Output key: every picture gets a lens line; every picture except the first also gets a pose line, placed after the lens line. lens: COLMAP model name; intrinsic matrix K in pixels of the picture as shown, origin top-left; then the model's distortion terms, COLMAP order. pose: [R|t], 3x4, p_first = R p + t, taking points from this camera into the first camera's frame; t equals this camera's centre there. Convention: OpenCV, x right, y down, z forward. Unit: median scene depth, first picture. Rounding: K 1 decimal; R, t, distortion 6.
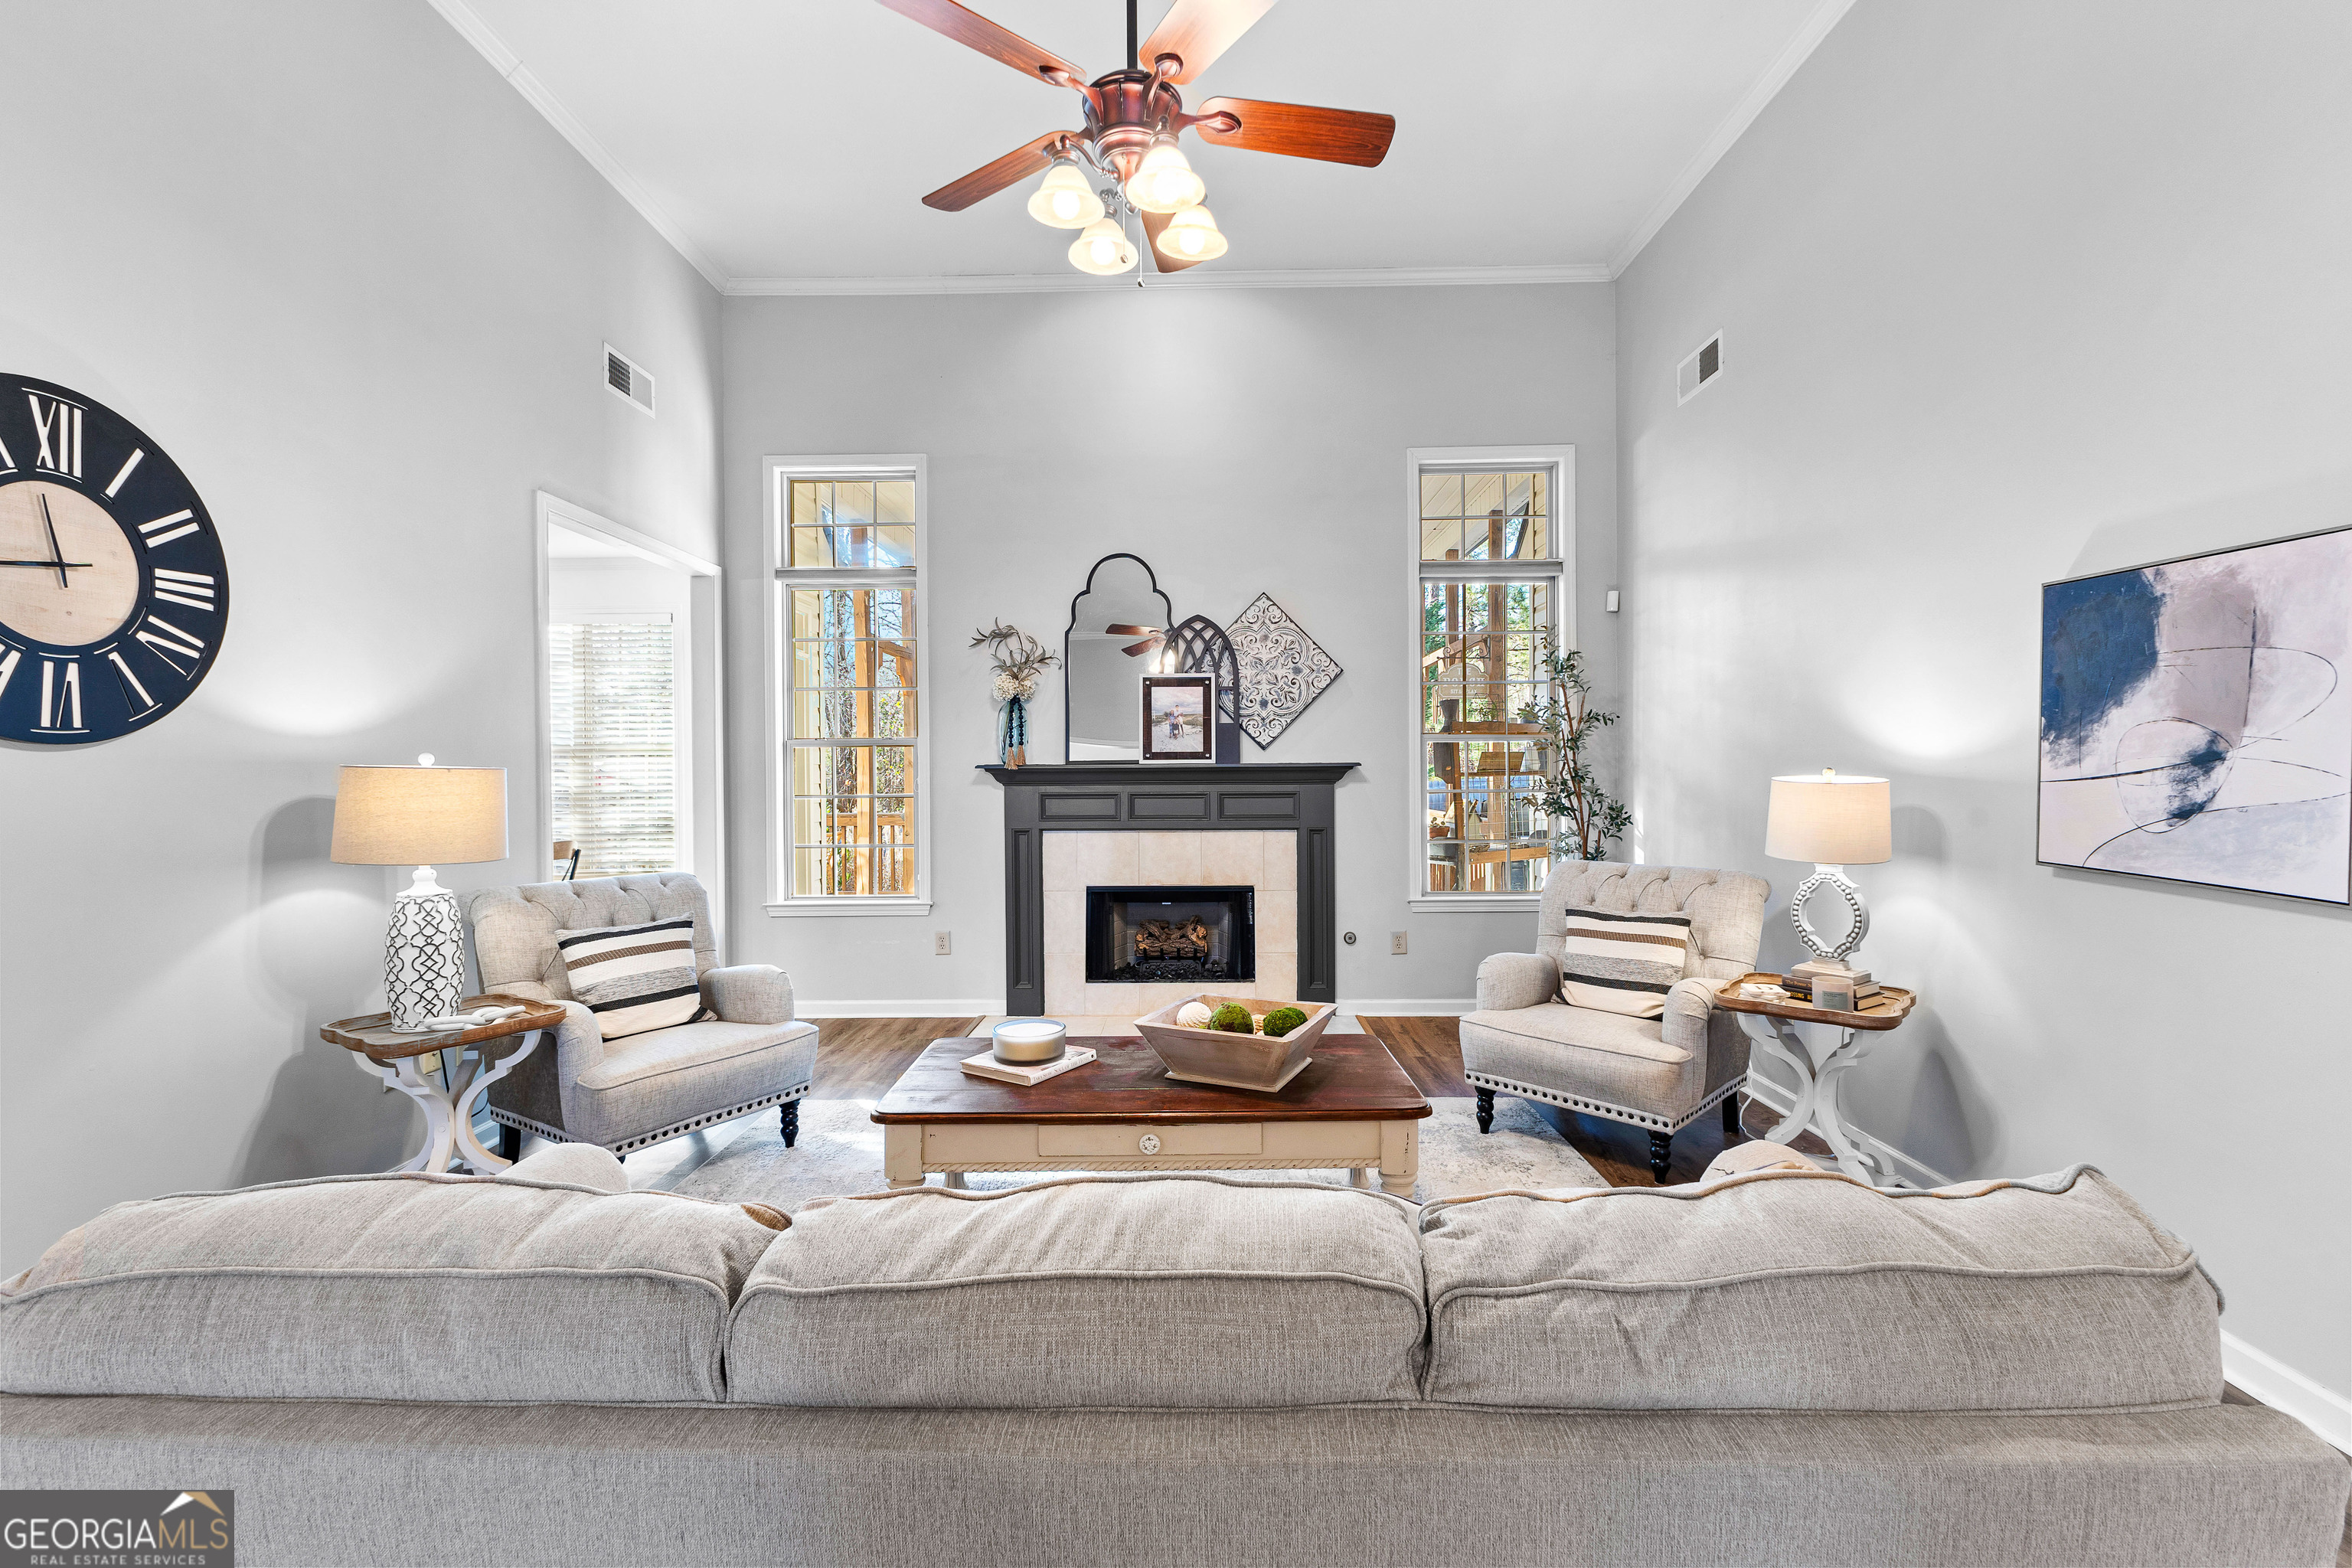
lens RADIAL K [[1017.9, 0, 1174.4], [0, 1017.9, 774.3], [0, 0, 1]] dist [0.019170, -0.006230]
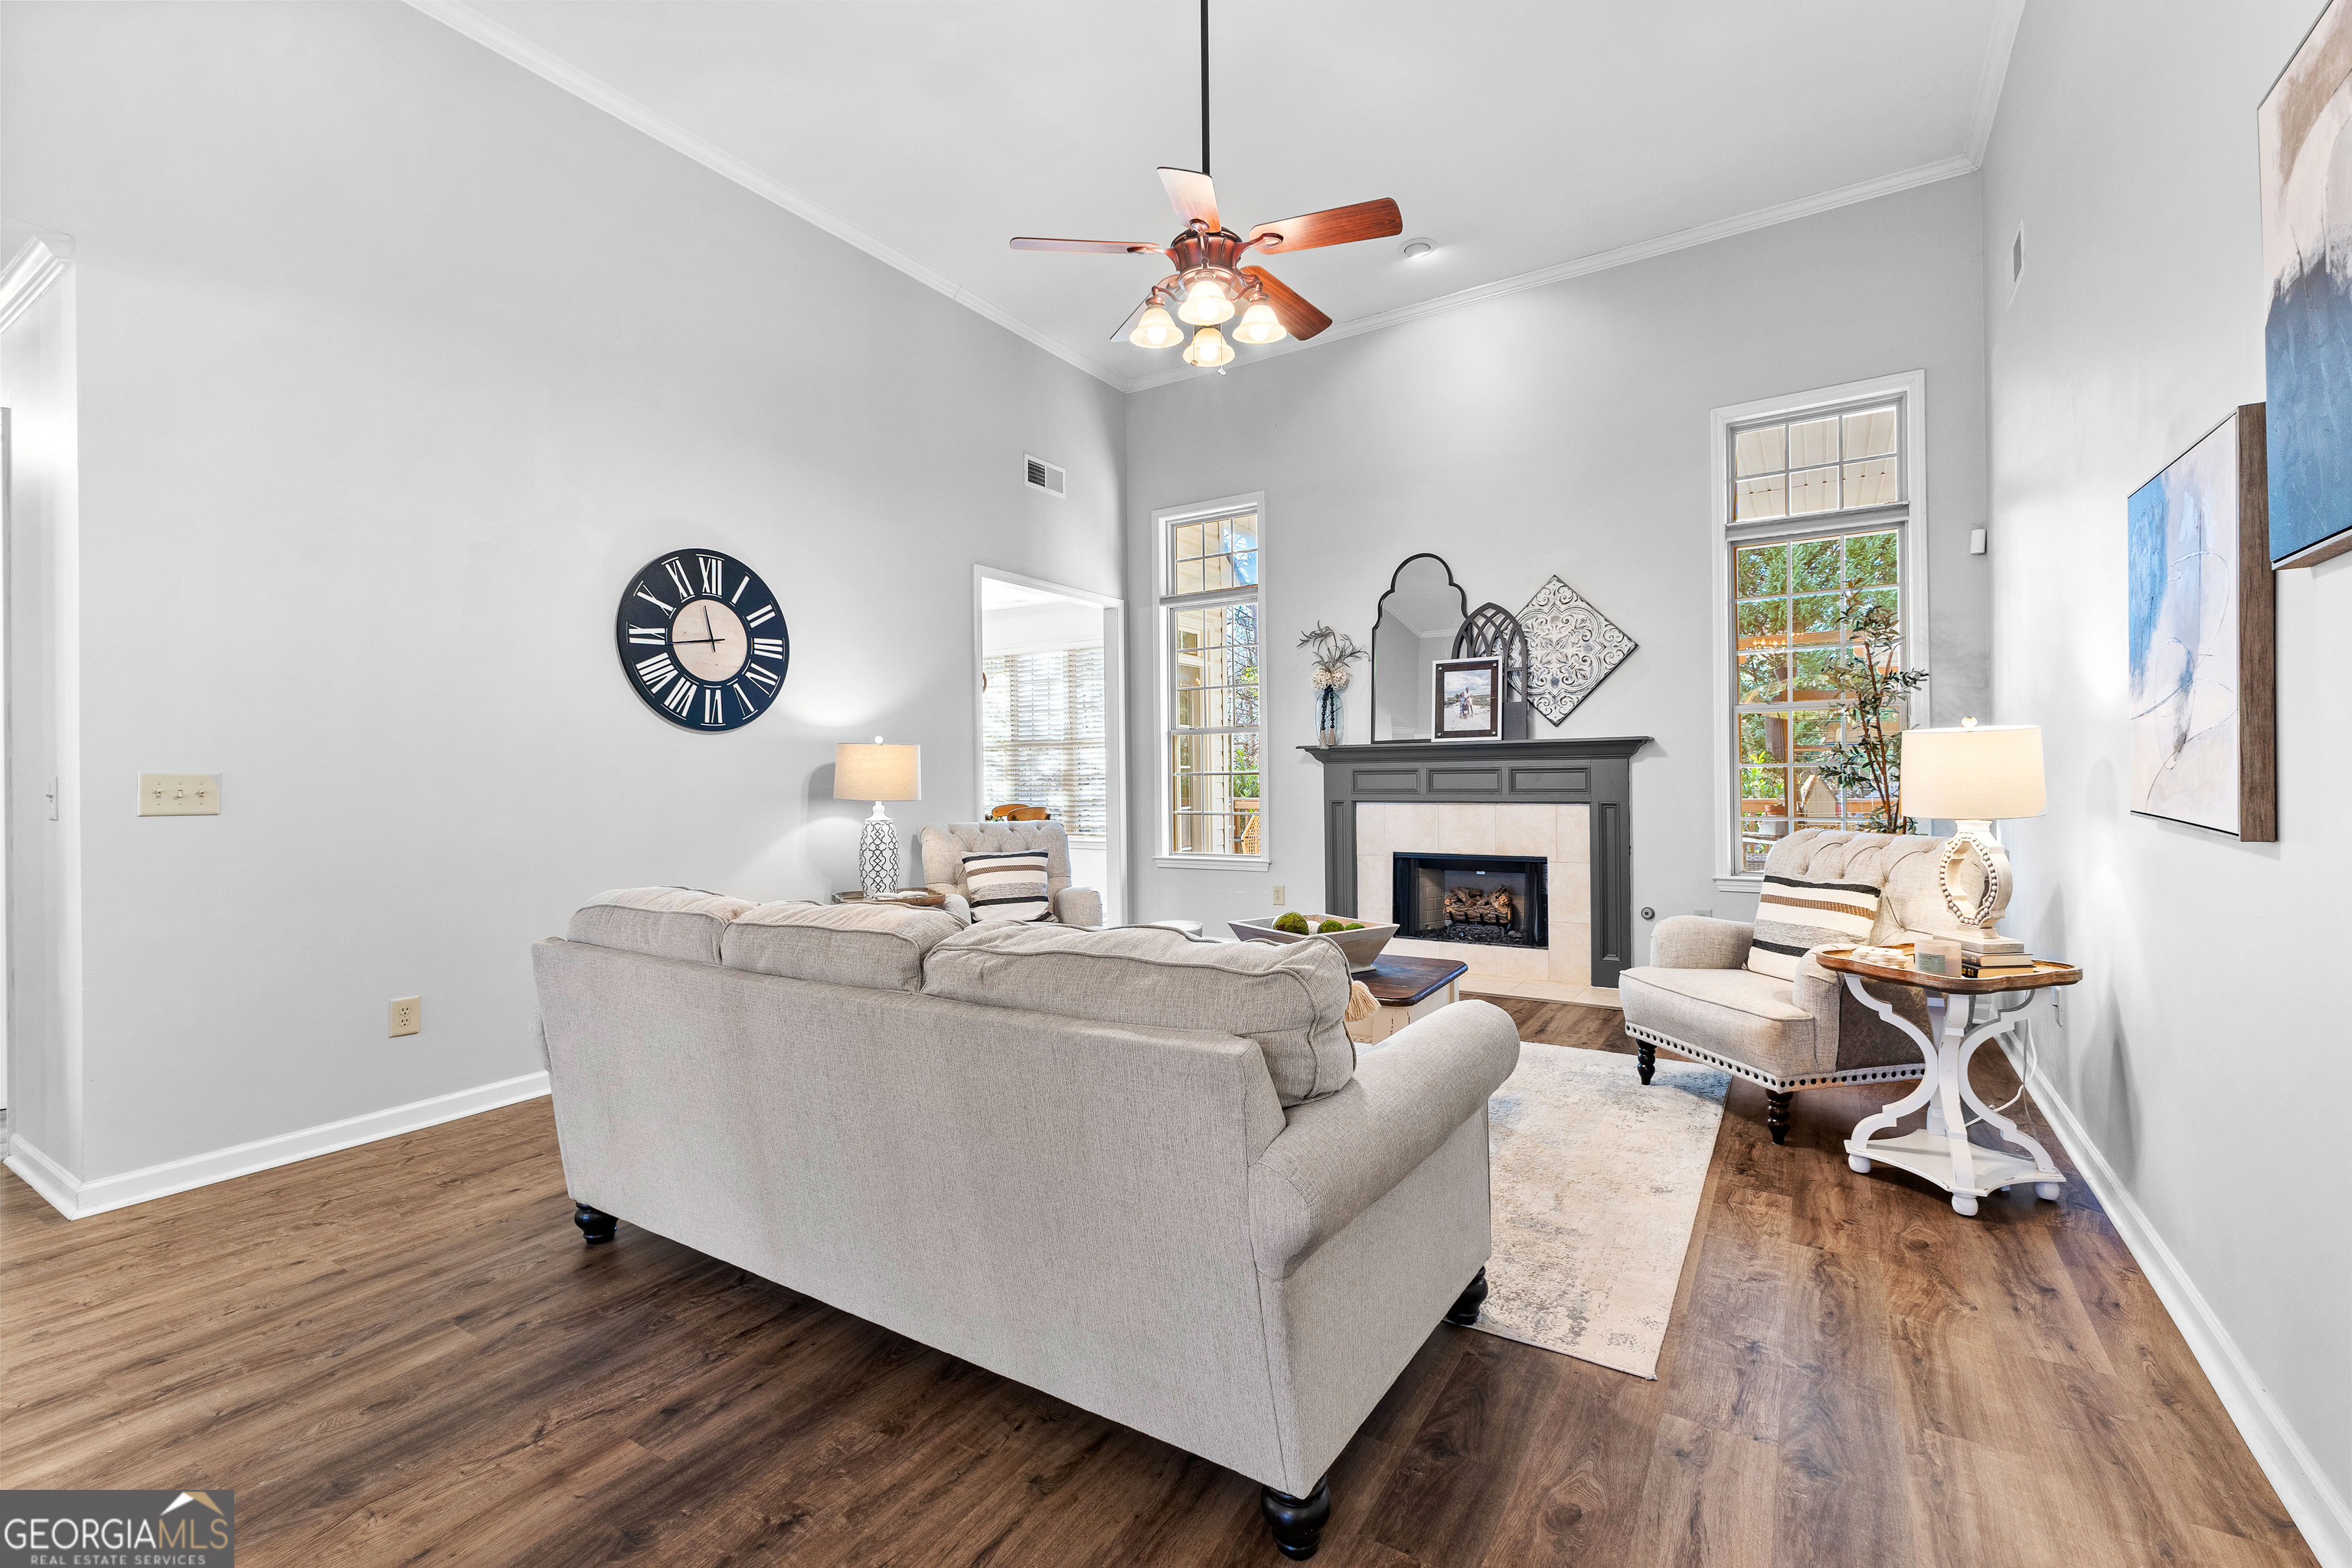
lens RADIAL K [[1017.9, 0, 1174.4], [0, 1017.9, 774.3], [0, 0, 1]] dist [0.019170, -0.006230]
pose [[0.853817, -0.003753, -0.520559, 0.300968], [0.003122, 0.999993, -0.002088, 0.025987], [0.520563, 0.000157, 0.853823, -0.091431]]
